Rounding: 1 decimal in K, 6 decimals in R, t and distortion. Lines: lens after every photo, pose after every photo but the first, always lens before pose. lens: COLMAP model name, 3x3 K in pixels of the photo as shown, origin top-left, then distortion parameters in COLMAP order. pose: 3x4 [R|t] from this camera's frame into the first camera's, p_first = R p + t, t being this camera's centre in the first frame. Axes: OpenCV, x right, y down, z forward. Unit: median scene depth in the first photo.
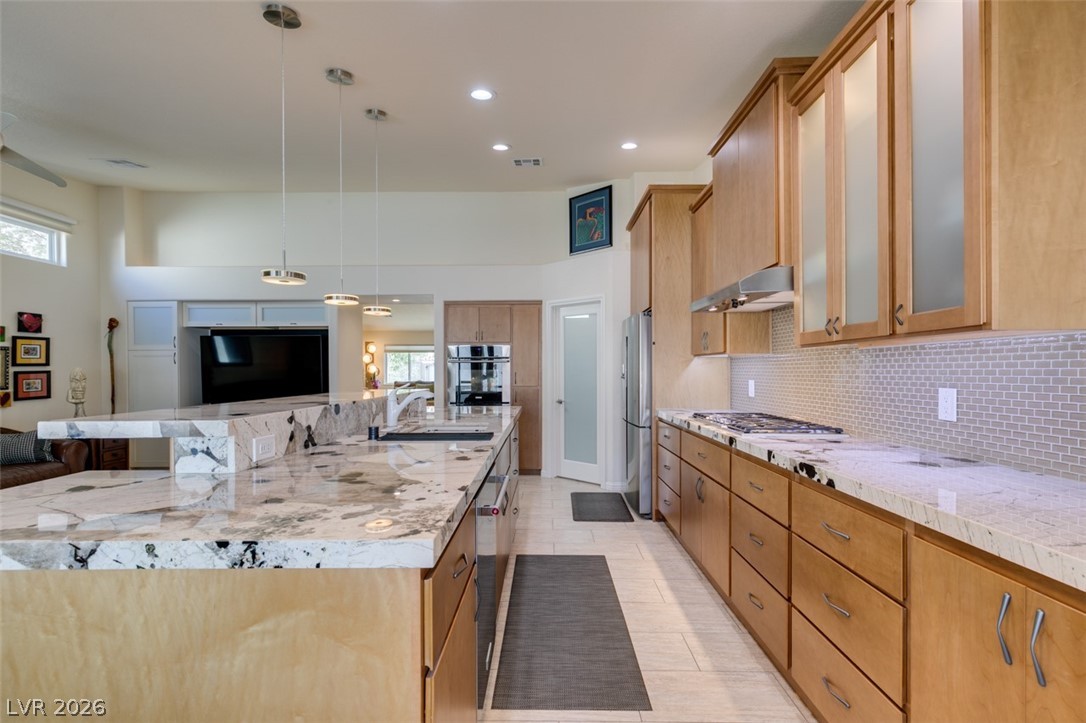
lens RADIAL K [[485.3, 0, 541.7], [0, 485.3, 371.9], [0, 0, 1]] dist [0.002723, -0.001670]
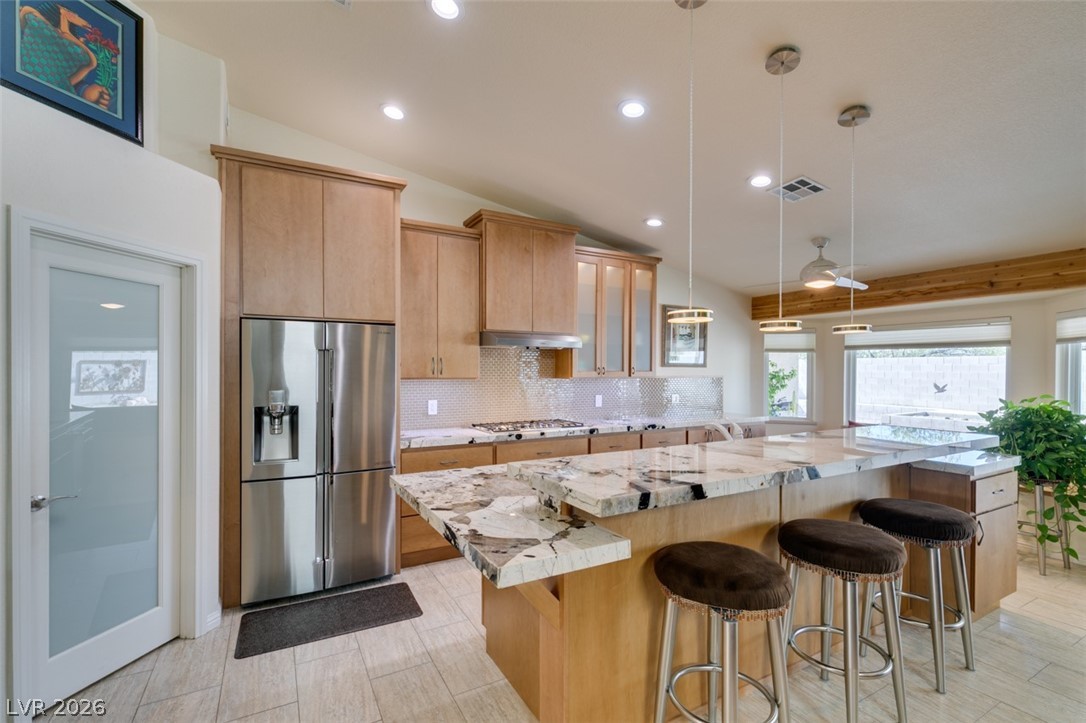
lens RADIAL K [[485.3, 0, 541.6], [0, 485.3, 376.5], [0, 0, 1]] dist [0.002723, -0.001670]
pose [[-0.495602, -0.010628, 0.868485, -0.469565], [0.001455, 0.999914, 0.013066, -0.036452], [-0.868548, 0.007739, -0.495544, 0.889994]]
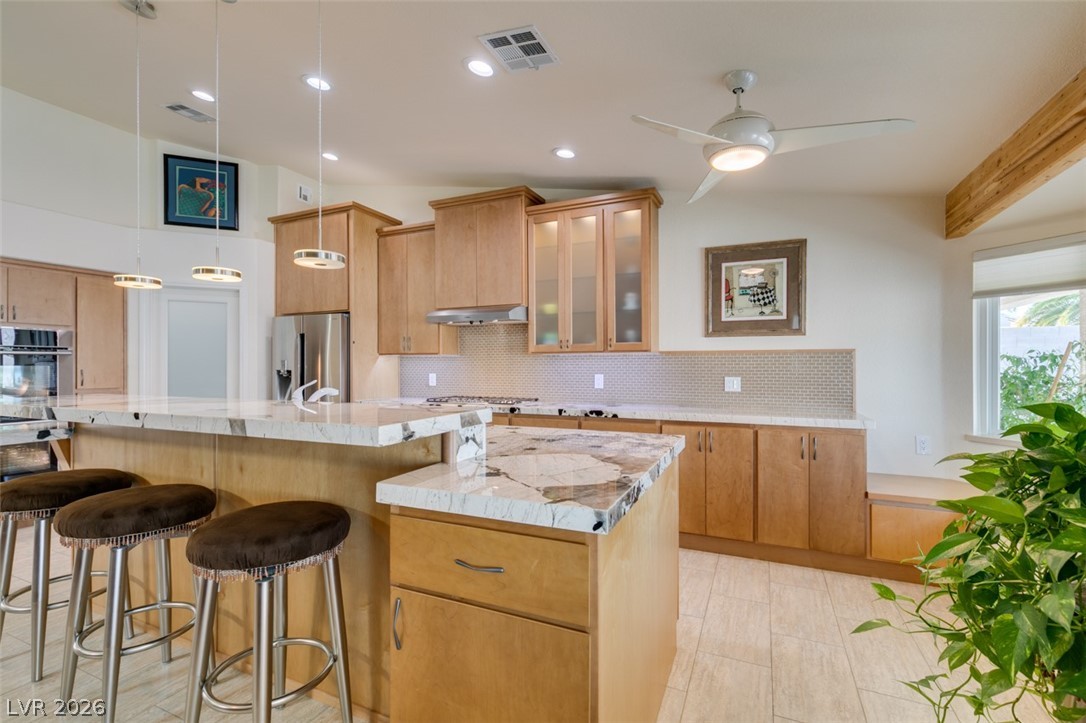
lens RADIAL K [[485.3, 0, 540.4], [0, 485.3, 363.5], [0, 0, 1]] dist [0.002723, -0.001670]
pose [[0.403829, 0.006656, 0.914810, -0.456248], [0.003682, 0.999954, -0.008901, 0.000679], [-0.914827, 0.006963, 0.403786, 0.111422]]
